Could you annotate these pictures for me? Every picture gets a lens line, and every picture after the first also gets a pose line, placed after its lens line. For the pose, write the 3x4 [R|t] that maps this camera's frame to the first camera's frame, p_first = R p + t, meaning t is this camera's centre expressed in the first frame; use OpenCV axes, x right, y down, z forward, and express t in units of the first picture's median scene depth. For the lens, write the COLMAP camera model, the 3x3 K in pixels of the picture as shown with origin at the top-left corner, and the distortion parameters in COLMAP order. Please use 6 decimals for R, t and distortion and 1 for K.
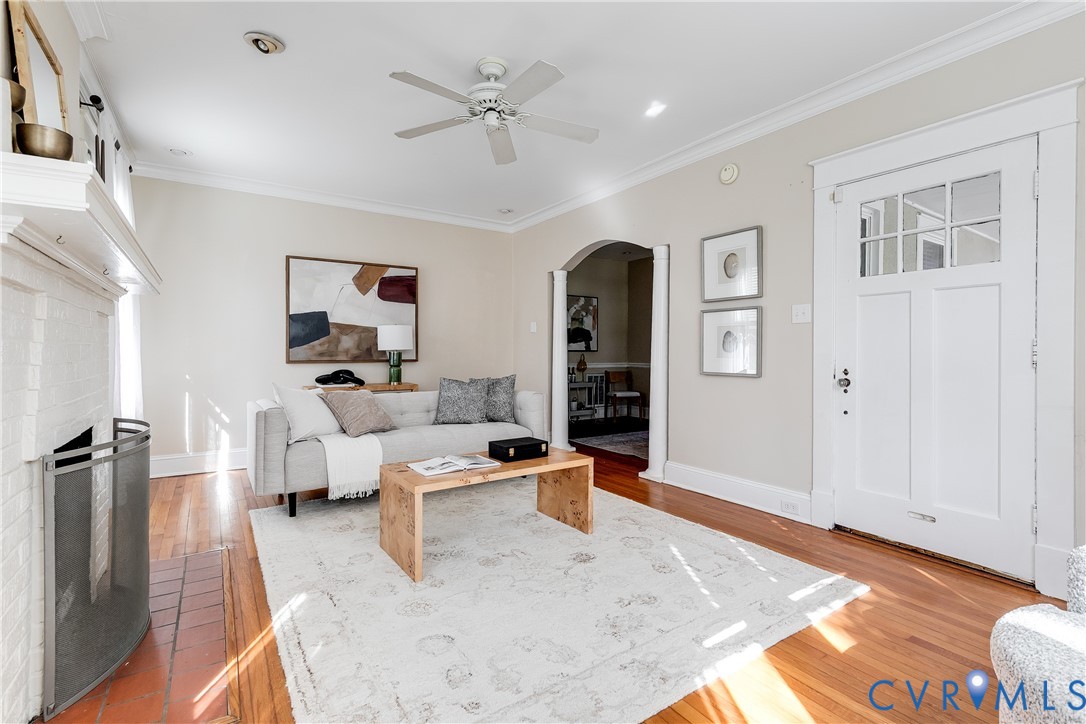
lens RADIAL K [[487.1, 0, 545.4], [0, 487.1, 350.5], [0, 0, 1]] dist [0.000454, -0.000003]
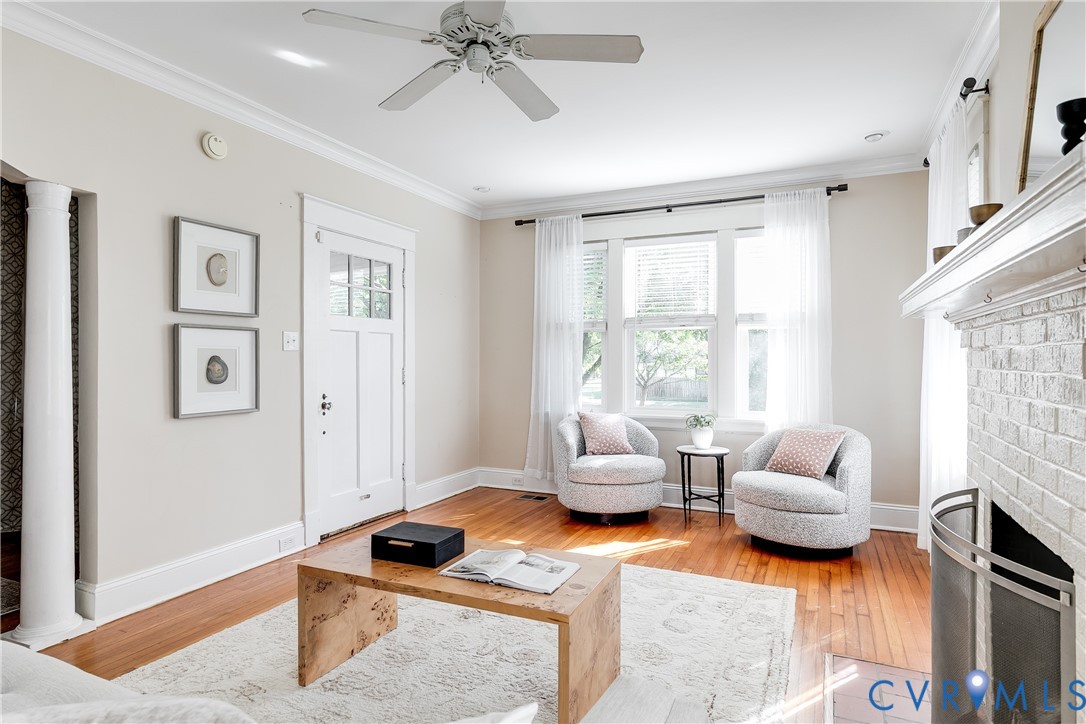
lens RADIAL K [[614.3, 0, 543.0], [0, 614.3, 362.0], [0, 0, 1]] dist [-0.001318, -0.000080]
pose [[-0.516288, -0.006957, 0.856387, -0.834844], [-0.002593, 0.999975, 0.006560, -0.045216], [-0.856411, 0.001166, -0.516293, 1.269196]]
